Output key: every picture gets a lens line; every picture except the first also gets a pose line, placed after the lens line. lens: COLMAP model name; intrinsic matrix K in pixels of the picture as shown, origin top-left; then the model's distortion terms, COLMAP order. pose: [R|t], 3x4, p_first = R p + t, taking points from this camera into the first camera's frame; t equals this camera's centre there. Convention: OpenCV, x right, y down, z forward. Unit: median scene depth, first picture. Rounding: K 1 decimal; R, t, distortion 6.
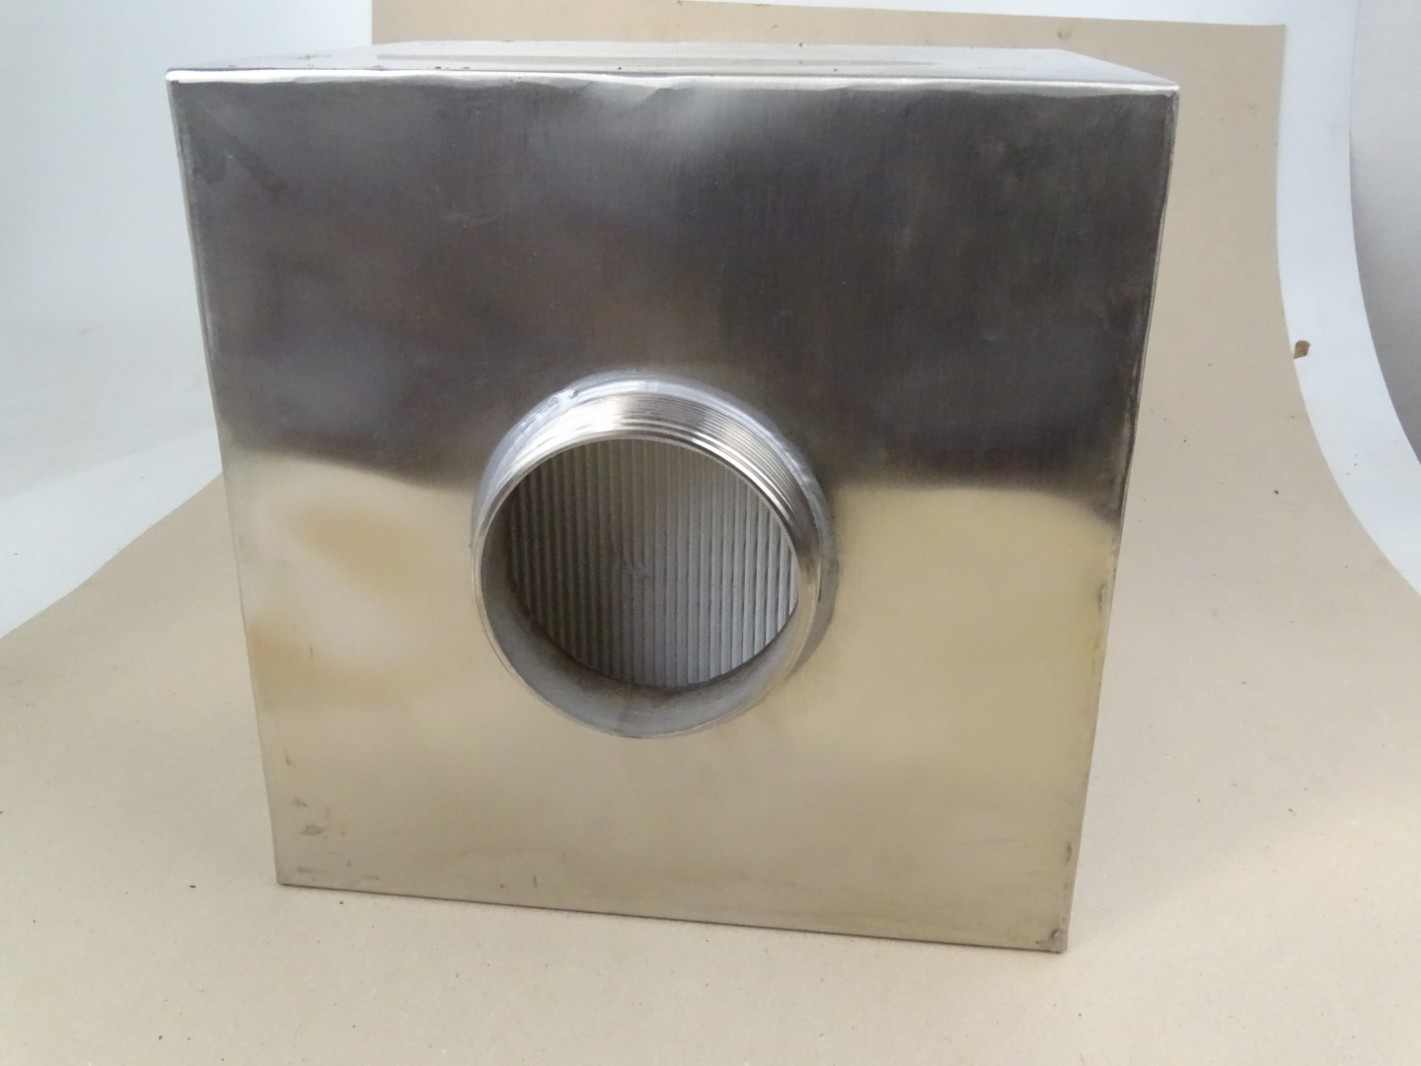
lens RADIAL K [[1322.9, 0, 716.3], [0, 1322.9, 532.7], [0, 0, 1]] dist [-0.008955, 0.000000]
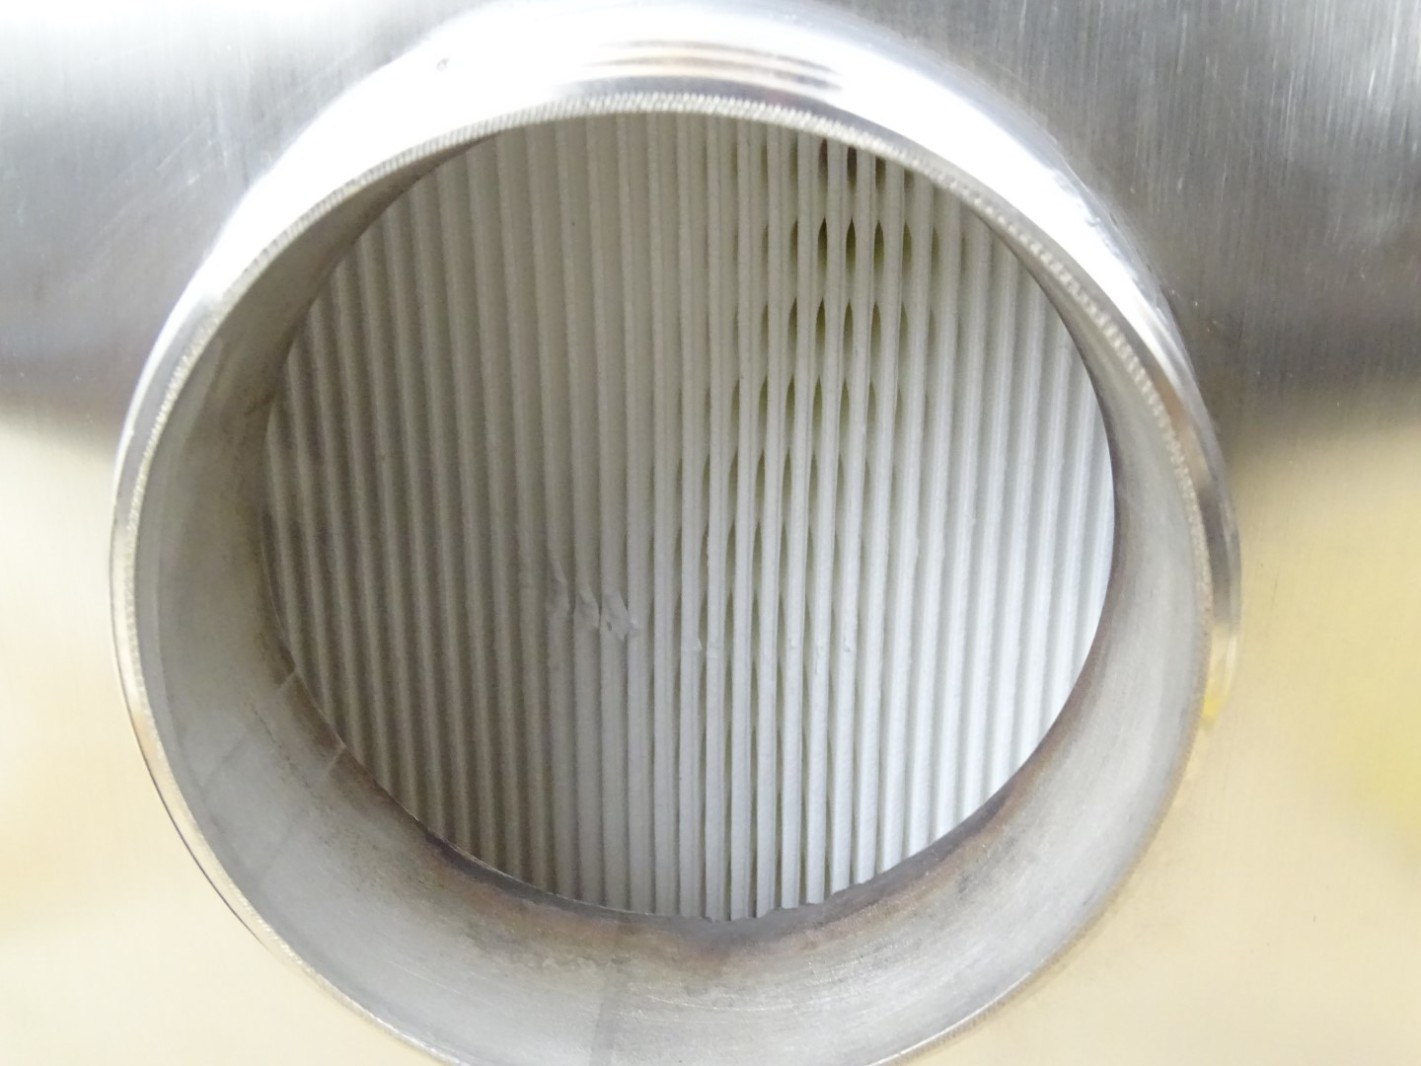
lens RADIAL K [[1322.9, 0, 704.5], [0, 1322.9, 539.4], [0, 0, 1]] dist [-0.008955, 0.000000]
pose [[0.997615, -0.027298, 0.063401, -0.064578], [0.030660, 0.998141, -0.052673, 0.030304], [-0.061845, 0.054492, 0.996597, 0.667309]]
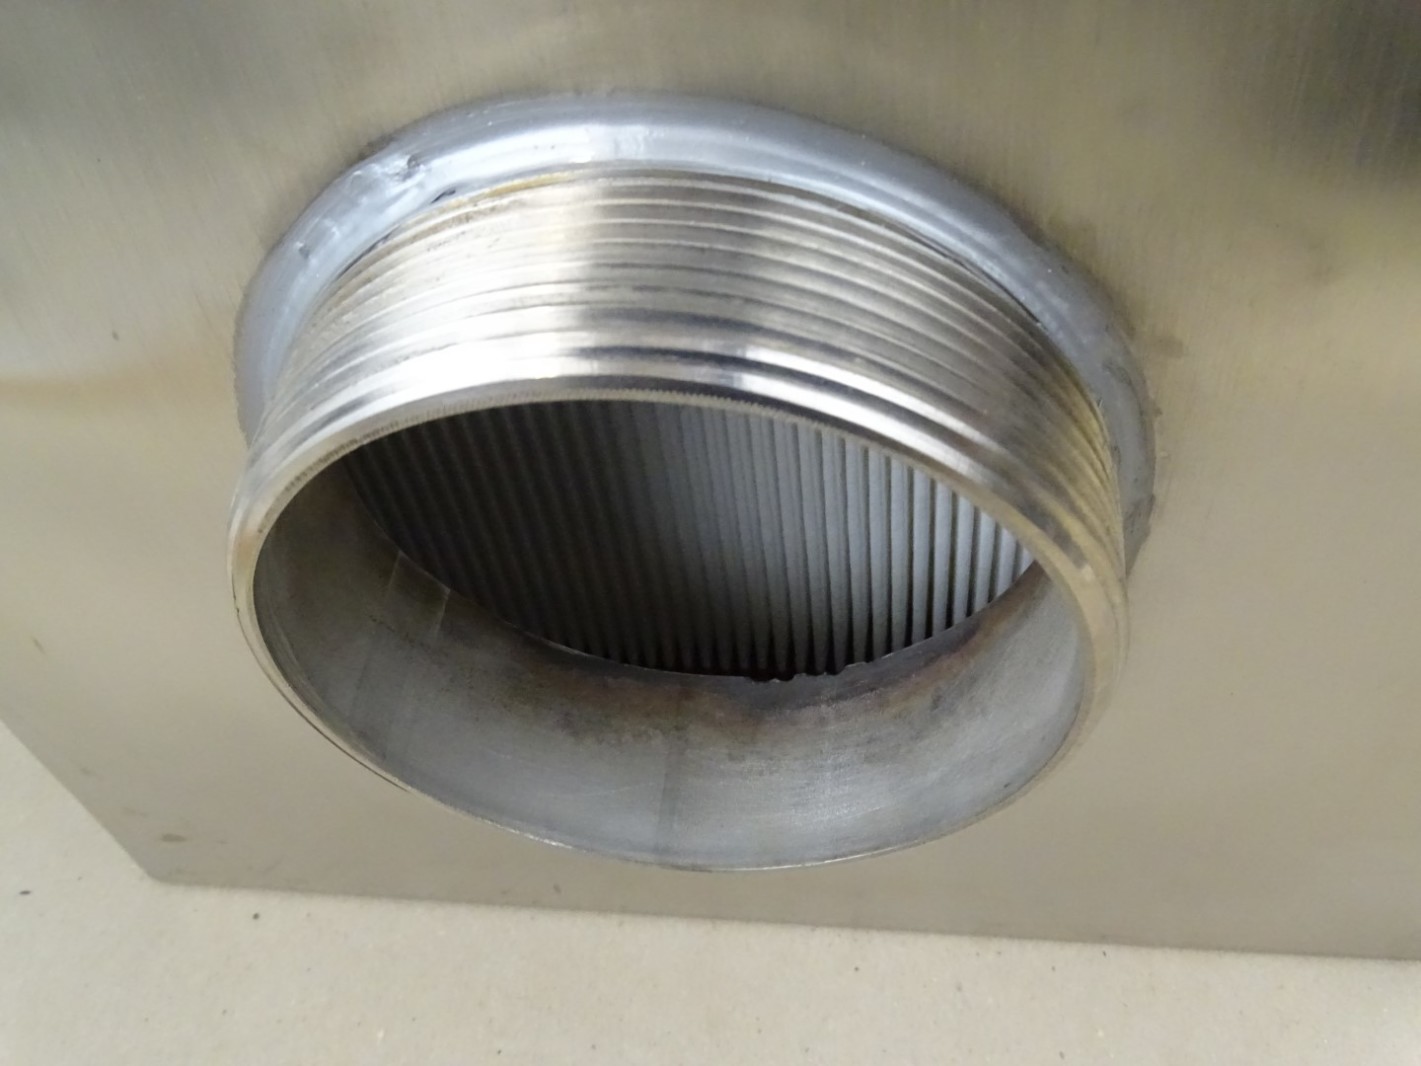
lens RADIAL K [[1322.9, 0, 712.1], [0, 1322.9, 527.4], [0, 0, 1]] dist [-0.008955, 0.000000]
pose [[0.993672, -0.079668, -0.079171, -0.009712], [0.107910, 0.872673, 0.476232, -0.176027], [0.031150, -0.481762, 0.875748, 0.649598]]
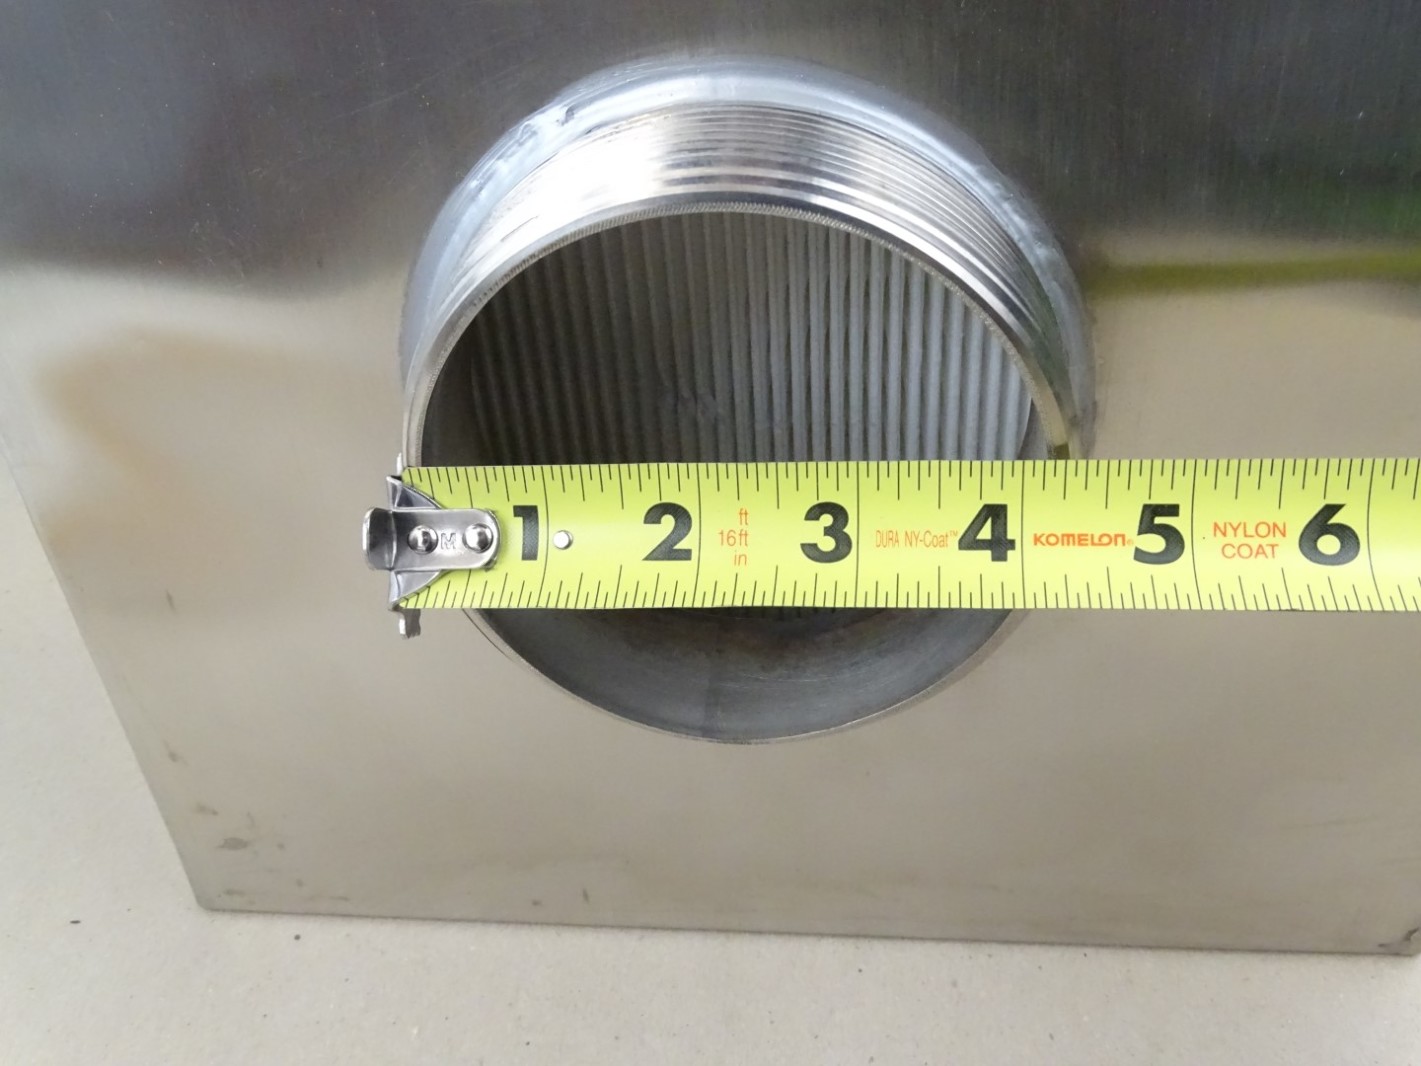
lens RADIAL K [[1322.9, 0, 710.9], [0, 1322.9, 530.1], [0, 0, 1]] dist [-0.008955, 0.000000]
pose [[0.996717, -0.076336, -0.026978, -0.051814], [0.080551, 0.968552, 0.235412, -0.065919], [0.008159, -0.236812, 0.971521, 0.479006]]
